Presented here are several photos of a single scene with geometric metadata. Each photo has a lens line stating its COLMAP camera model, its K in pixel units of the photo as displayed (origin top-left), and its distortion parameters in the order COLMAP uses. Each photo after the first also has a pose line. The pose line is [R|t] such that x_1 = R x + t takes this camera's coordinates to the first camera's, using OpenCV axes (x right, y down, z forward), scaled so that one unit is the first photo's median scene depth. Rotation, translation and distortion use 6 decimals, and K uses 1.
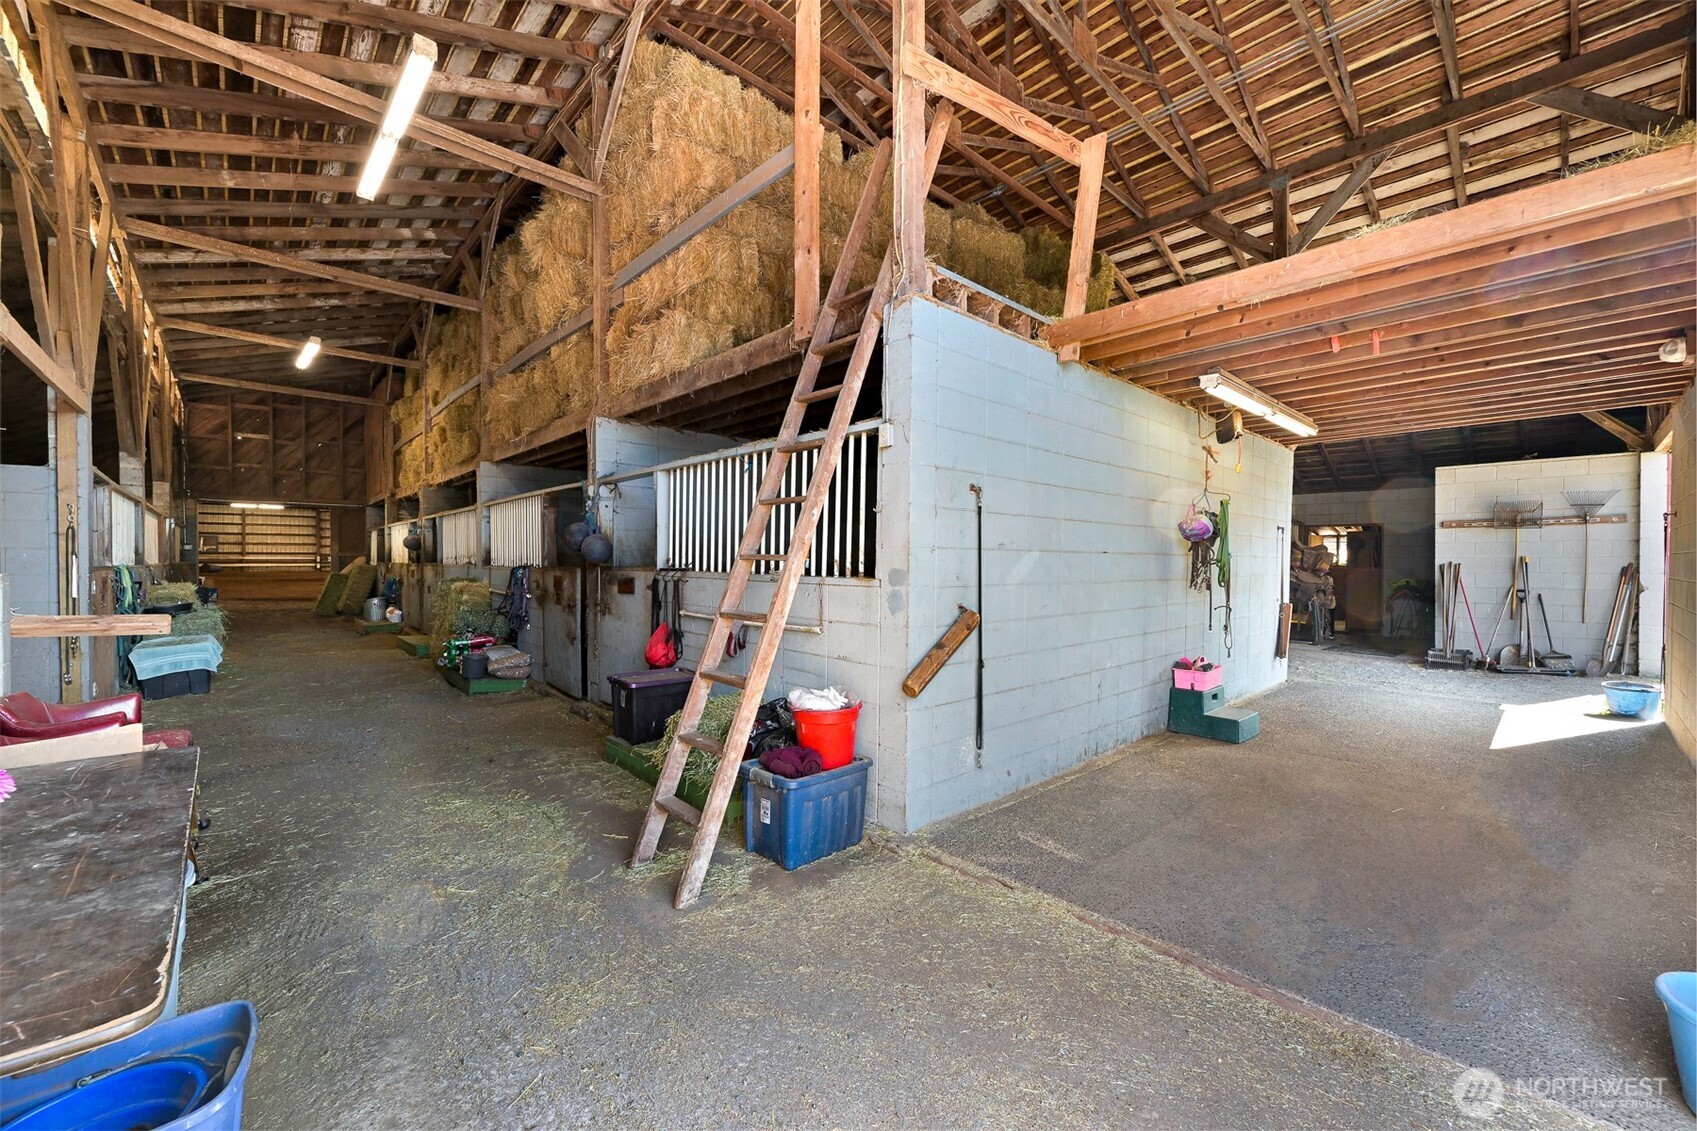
lens RADIAL K [[673.1, 0, 858.4], [0, 673.1, 569.4], [0, 0, 1]] dist [0.002804, -0.000495]
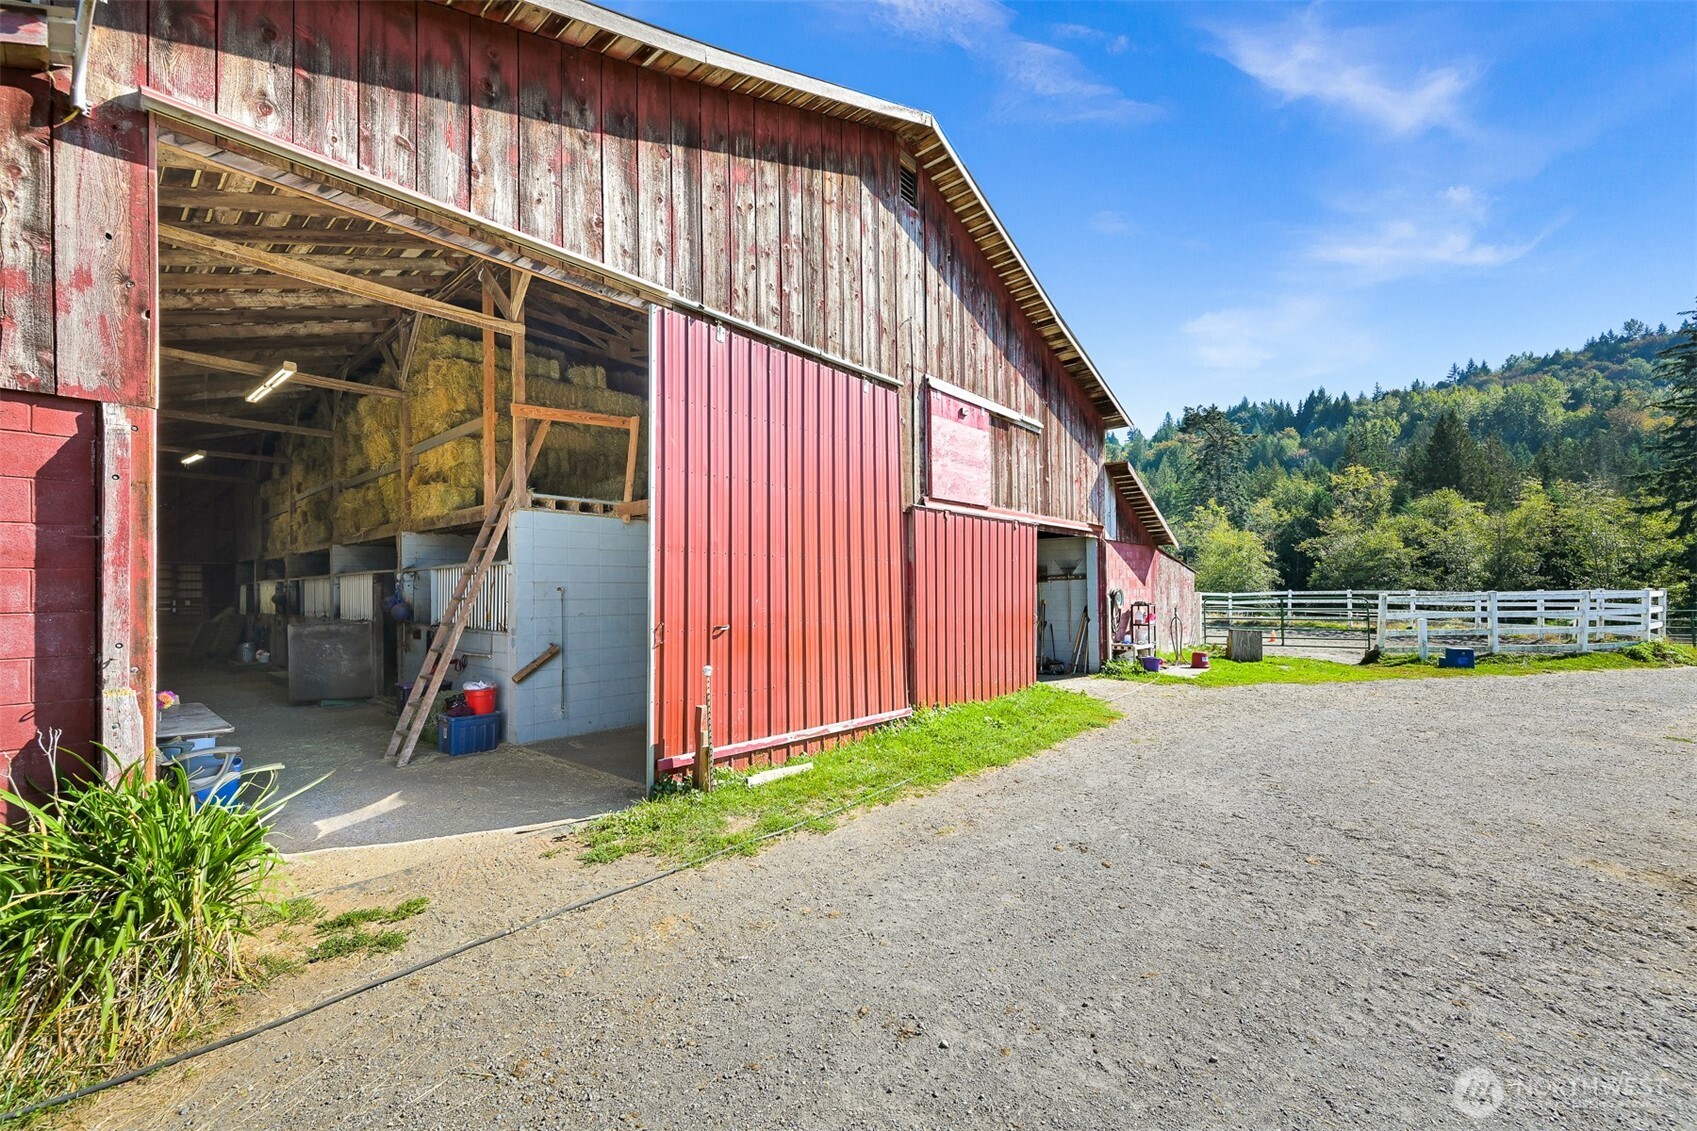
lens RADIAL K [[673.1, 0, 838.5], [0, 673.1, 580.6], [0, 0, 1]] dist [0.002804, -0.000495]
pose [[0.993808, -0.015238, 0.110062, 0.231100], [0.018045, 0.999536, -0.024554, -0.021837], [-0.109637, 0.026388, 0.993621, -0.355692]]
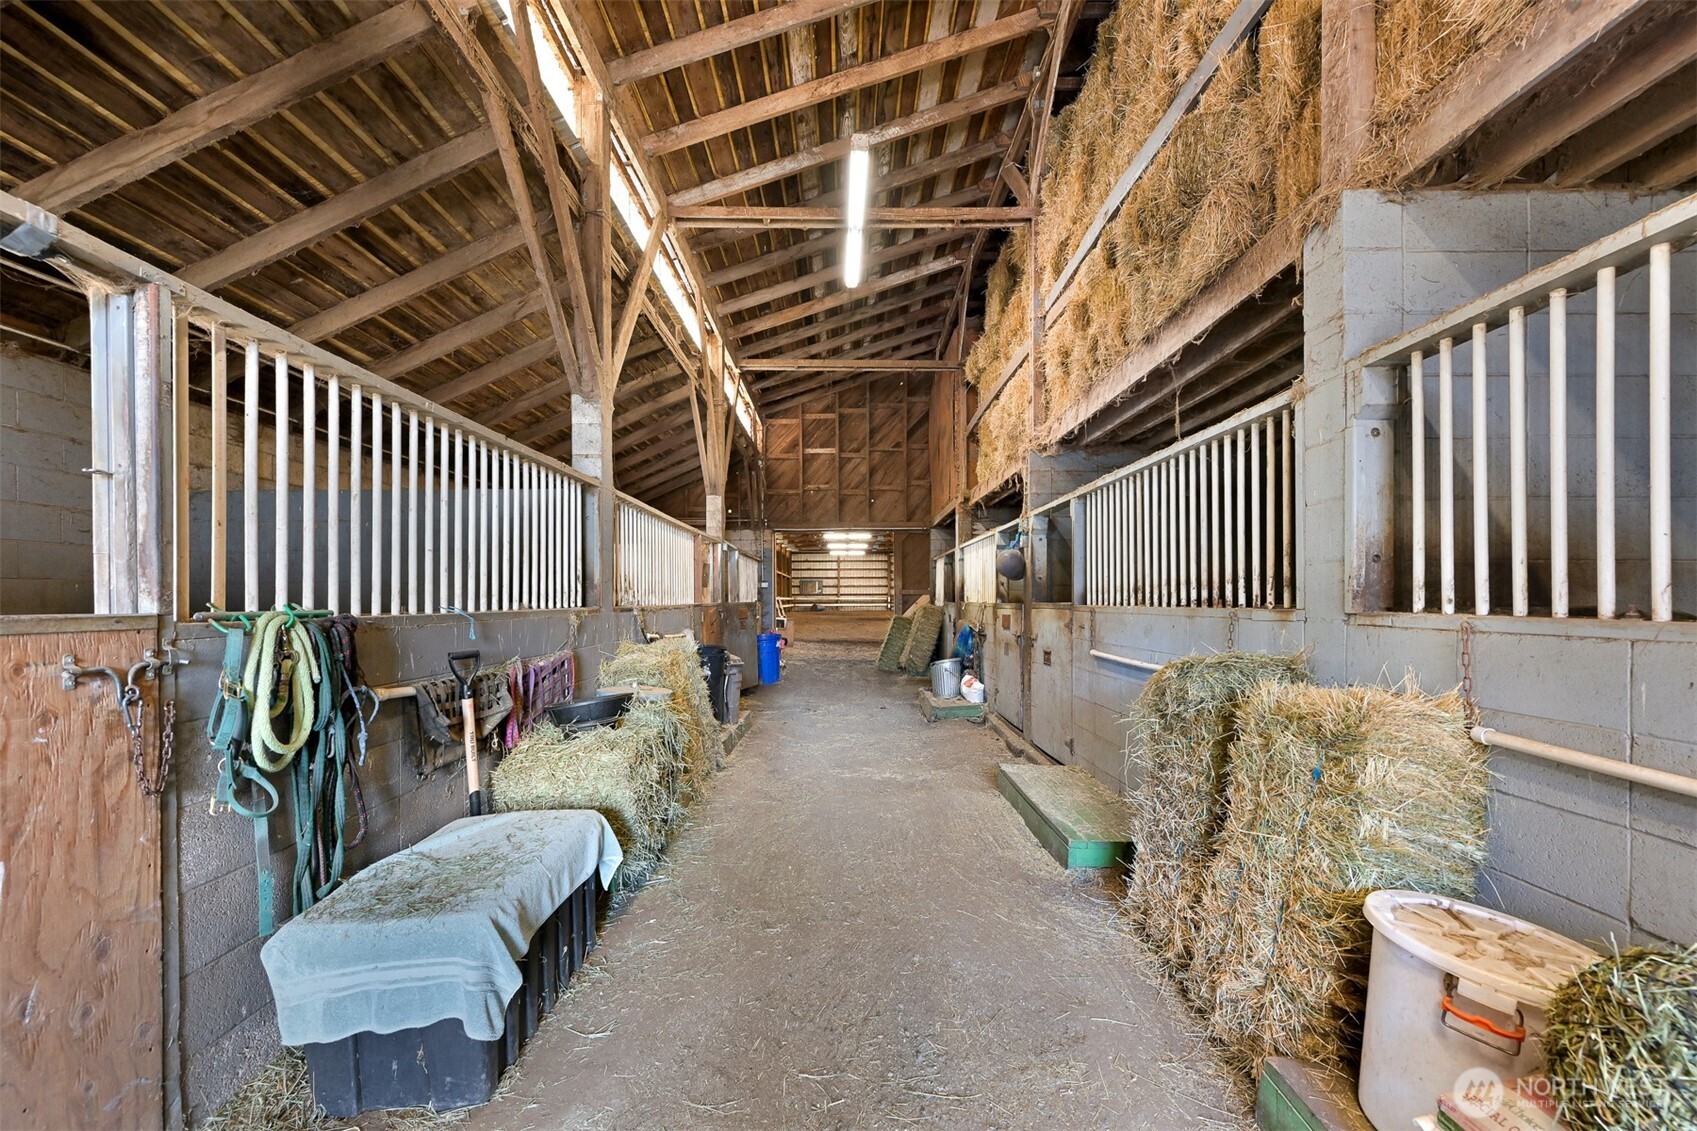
lens RADIAL K [[673.1, 0, 846.1], [0, 673.1, 597.9], [0, 0, 1]] dist [0.002804, -0.000495]
pose [[0.735919, -0.006187, -0.677041, -0.372928], [-0.005155, 0.999878, -0.014740, -0.004636], [0.677049, 0.014338, 0.735798, 0.490744]]
